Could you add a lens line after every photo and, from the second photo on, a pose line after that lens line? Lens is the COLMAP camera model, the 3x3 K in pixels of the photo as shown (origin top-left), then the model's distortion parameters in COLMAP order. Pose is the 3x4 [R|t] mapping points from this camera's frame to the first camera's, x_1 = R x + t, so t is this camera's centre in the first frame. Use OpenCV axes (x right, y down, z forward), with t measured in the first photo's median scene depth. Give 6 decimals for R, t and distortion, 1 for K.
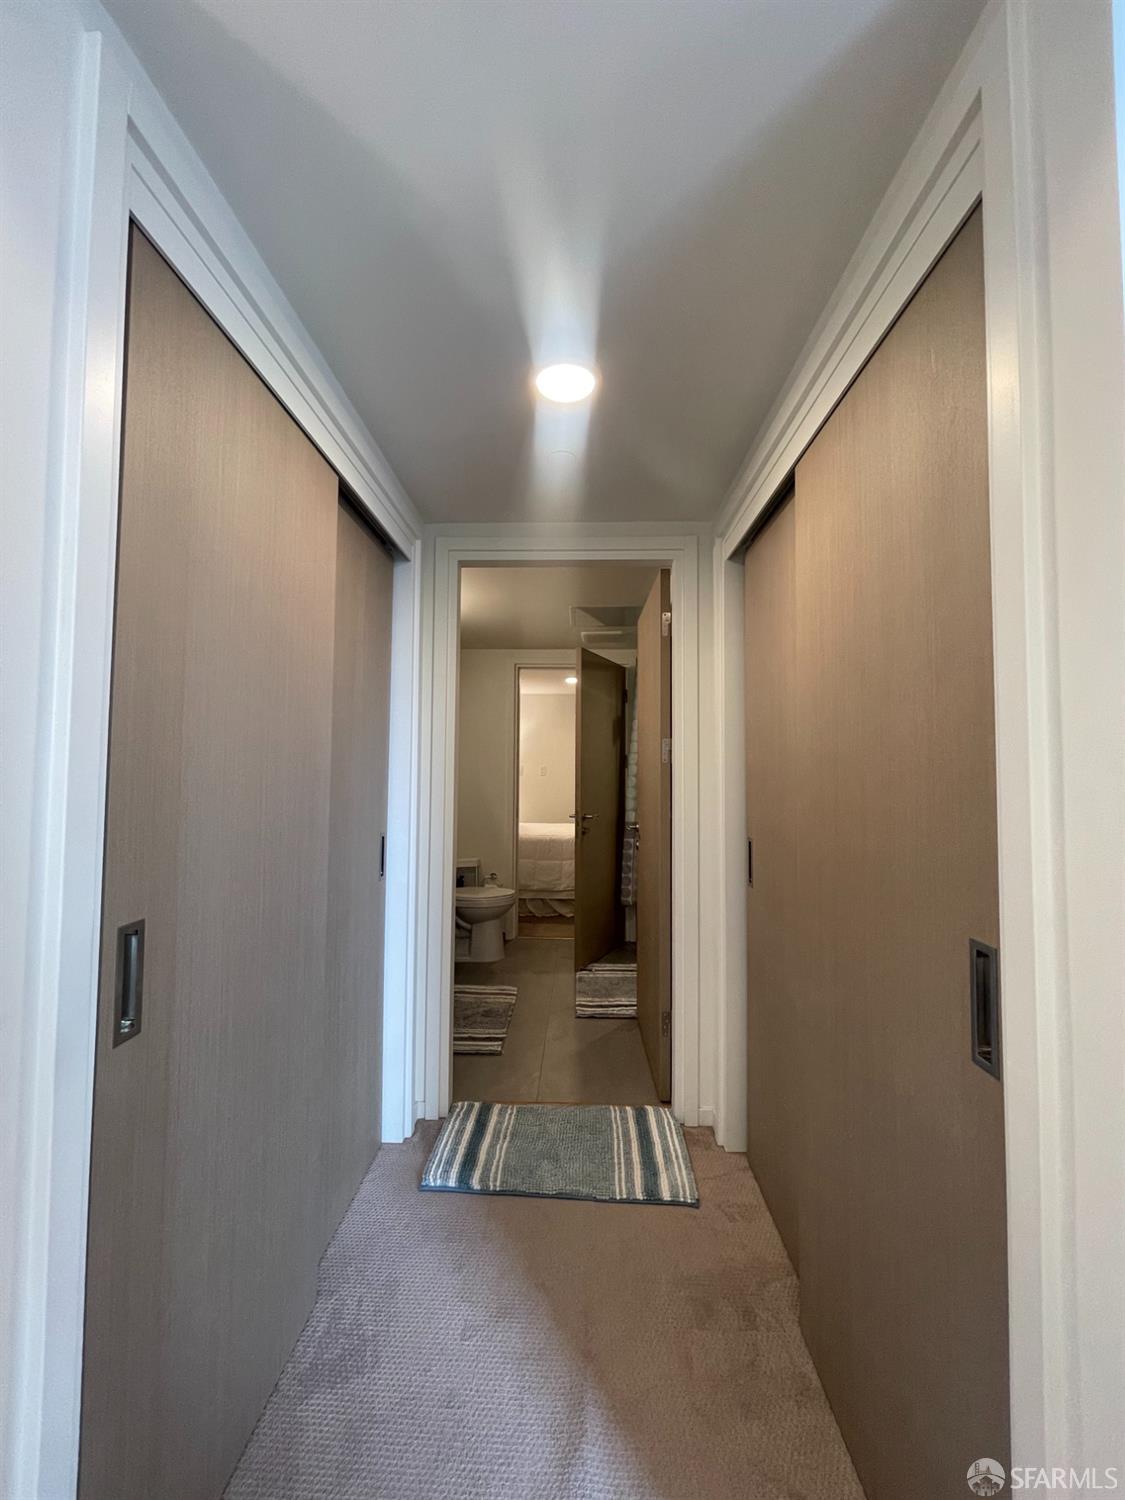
lens RADIAL K [[601.8, 0, 563.3], [0, 601.8, 747.5], [0, 0, 1]] dist [-0.000070, 0.000074]
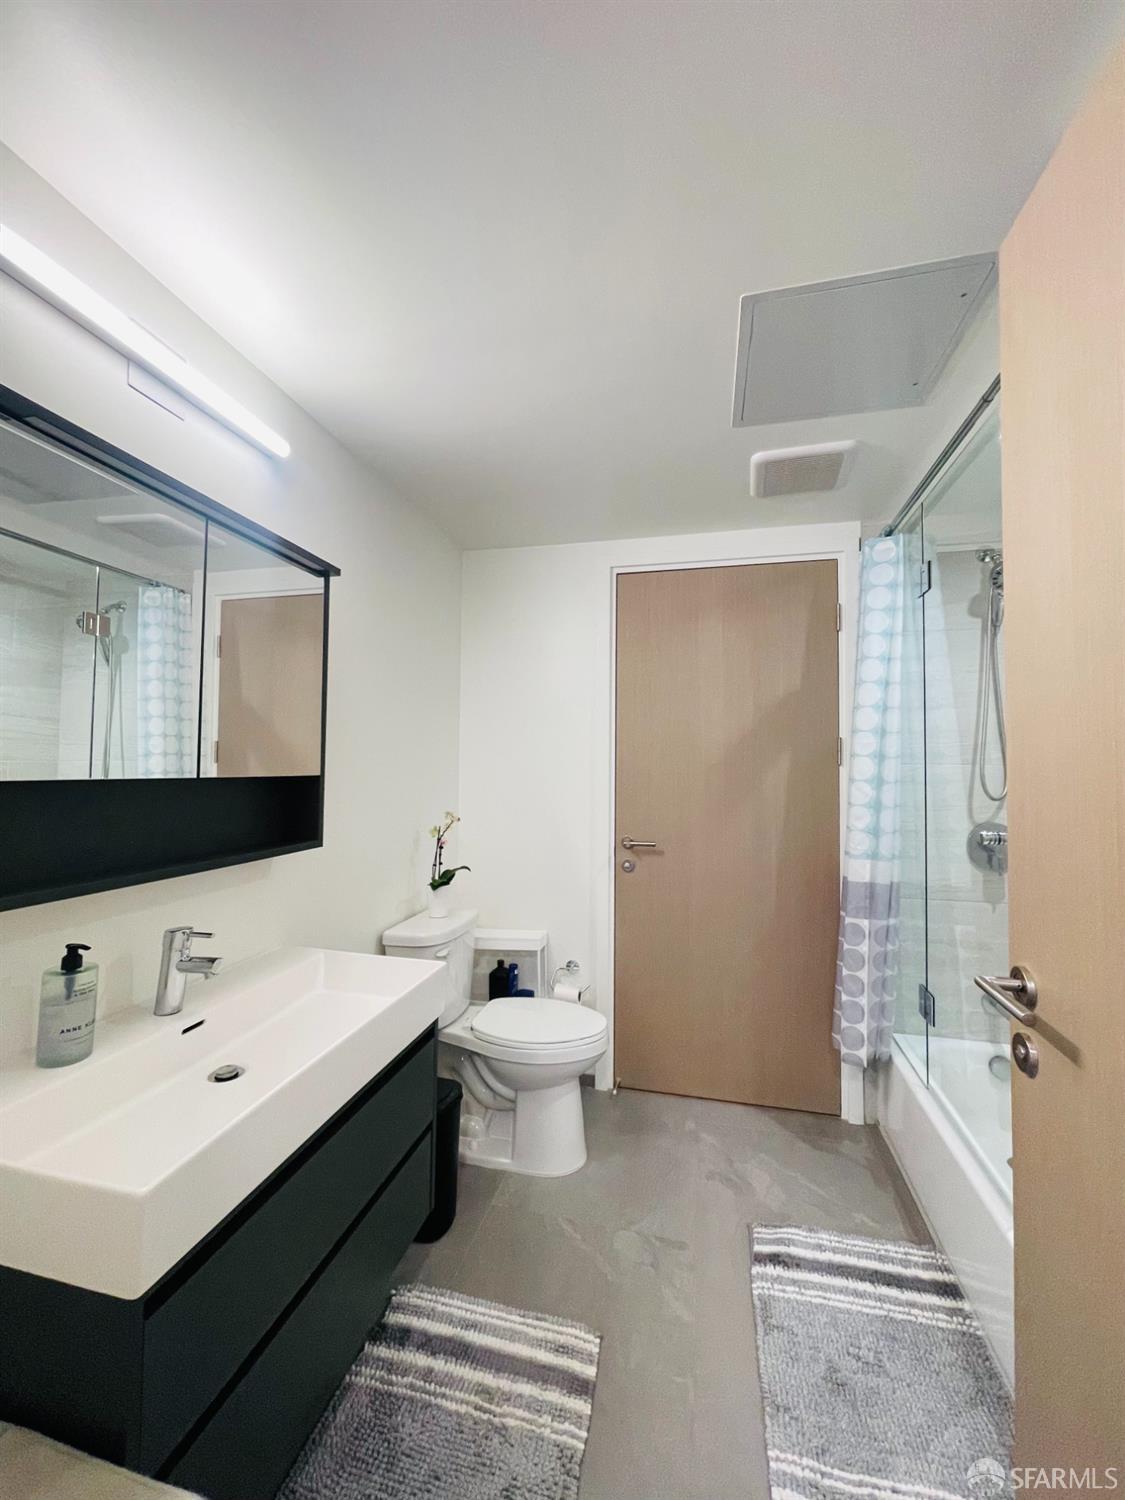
lens RADIAL K [[601.8, 0, 563.1], [0, 601.8, 749.0], [0, 0, 1]] dist [-0.000070, 0.000074]
pose [[0.979068, -0.003583, -0.203502, -0.017813], [0.004740, 0.999975, 0.005197, 0.020768], [0.203478, -0.006053, 0.979061, 0.564136]]
